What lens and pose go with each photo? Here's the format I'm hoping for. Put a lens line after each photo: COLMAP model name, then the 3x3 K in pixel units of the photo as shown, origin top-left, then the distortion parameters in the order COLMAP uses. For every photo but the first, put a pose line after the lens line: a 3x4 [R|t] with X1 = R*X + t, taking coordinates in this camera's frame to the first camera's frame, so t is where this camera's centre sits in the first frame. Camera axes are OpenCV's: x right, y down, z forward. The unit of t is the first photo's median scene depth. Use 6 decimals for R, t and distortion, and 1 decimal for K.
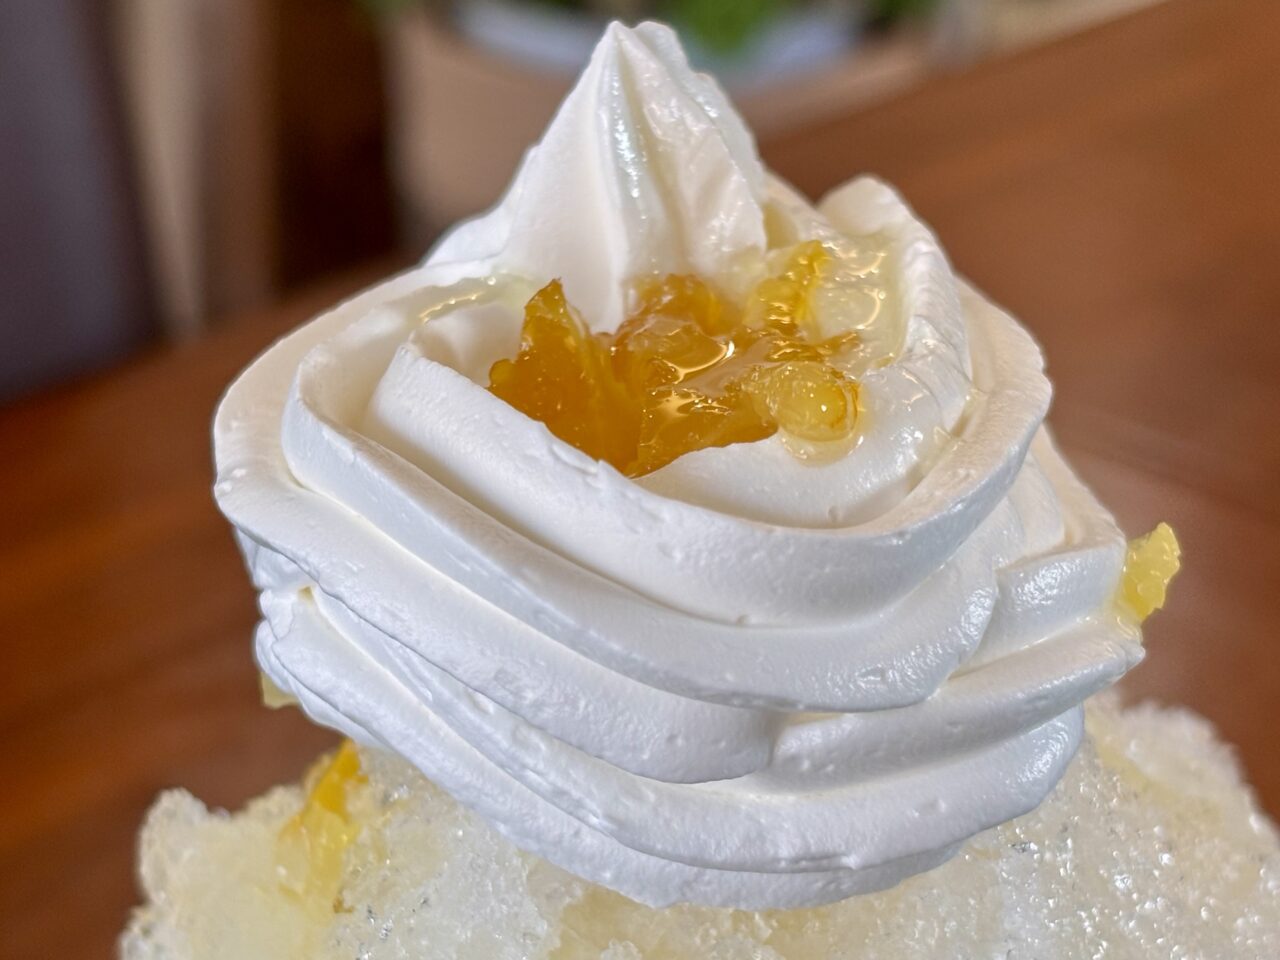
lens RADIAL K [[2995.5, 0, 640.5], [0, 2995.5, 482.0], [0, 0, 1]] dist [0.256182, 0.000000]
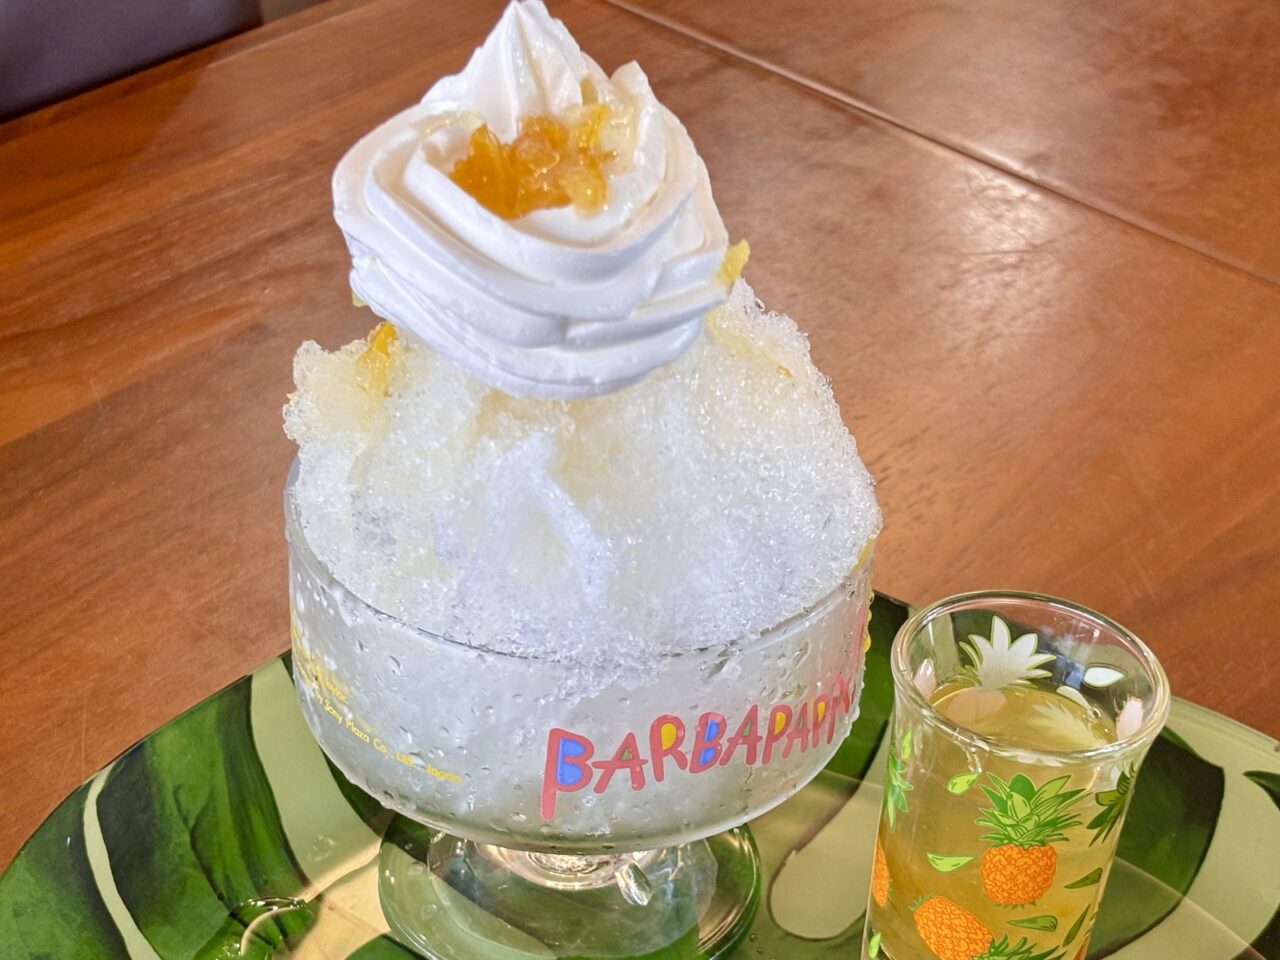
lens RADIAL K [[2503.9, 0, 638.3], [0, 2503.9, 481.0], [0, 0, 1]] dist [0.080368, 0.000000]
pose [[0.999535, 0.027341, 0.013512, 0.073469], [-0.029190, 0.985993, 0.164215, -0.121723], [-0.008833, -0.164533, 0.986332, -0.963829]]
